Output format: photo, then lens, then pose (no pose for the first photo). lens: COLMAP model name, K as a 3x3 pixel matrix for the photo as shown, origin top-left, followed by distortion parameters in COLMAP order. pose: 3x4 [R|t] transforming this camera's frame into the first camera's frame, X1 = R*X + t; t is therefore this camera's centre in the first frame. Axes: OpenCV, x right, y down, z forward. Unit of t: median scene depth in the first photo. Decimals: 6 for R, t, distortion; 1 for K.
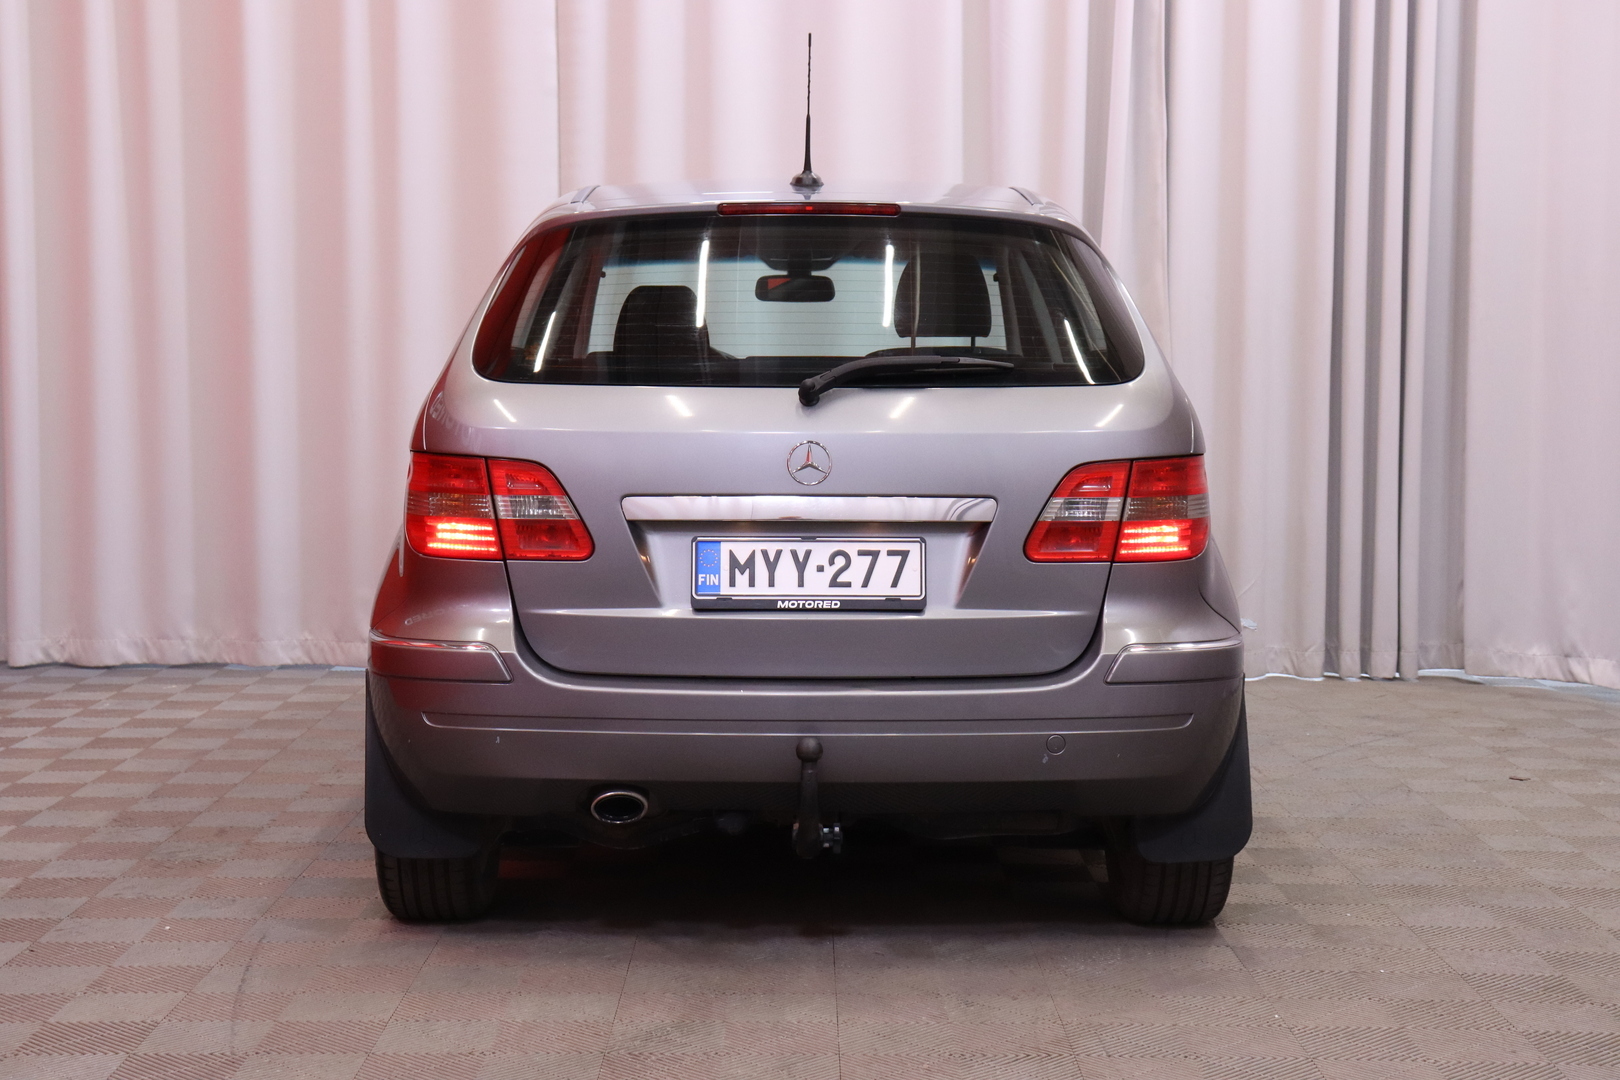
lens RADIAL K [[2598.0, 0, 810.0], [0, 2598.0, 540.0], [0, 0, 1]] dist [0.047041, 0.004735]
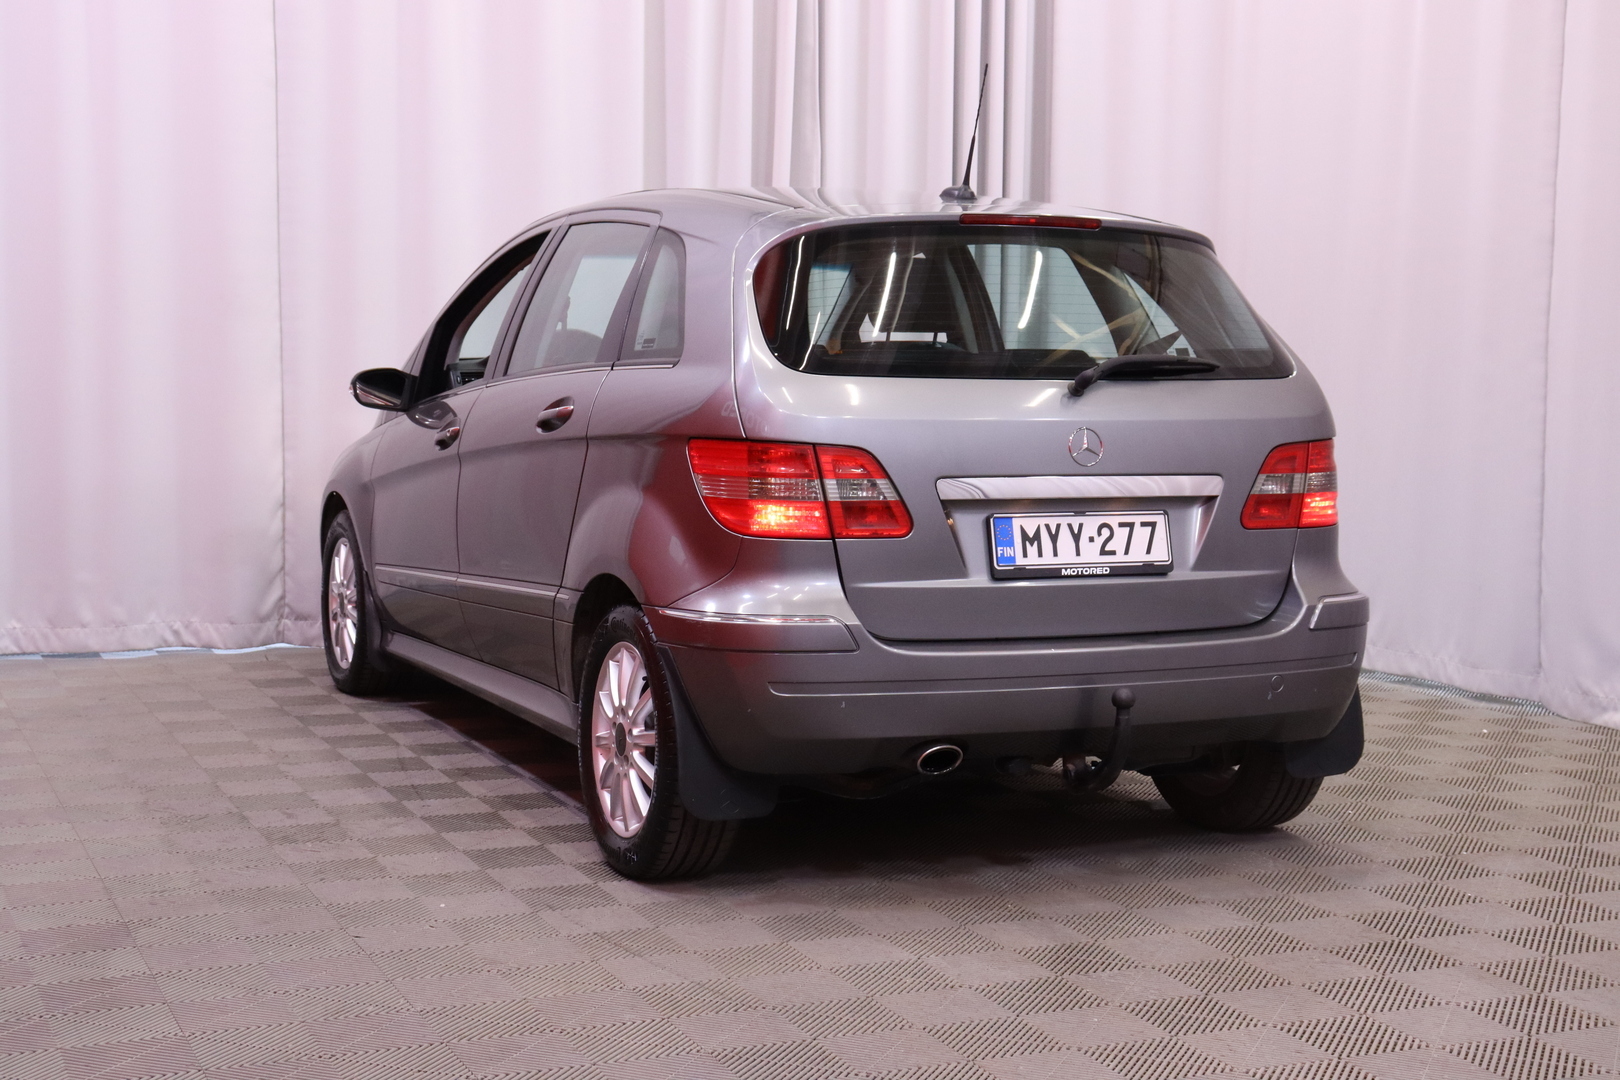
lens RADIAL K [[2369.2, 0, 810.0], [0, 2369.2, 540.0], [0, 0, 1]] dist [0.044404, 0.049670]
pose [[0.915376, -0.025388, 0.401800, -0.523934], [0.019806, 0.999641, 0.018042, -0.009829], [-0.402113, -0.008557, 0.915550, 0.099807]]
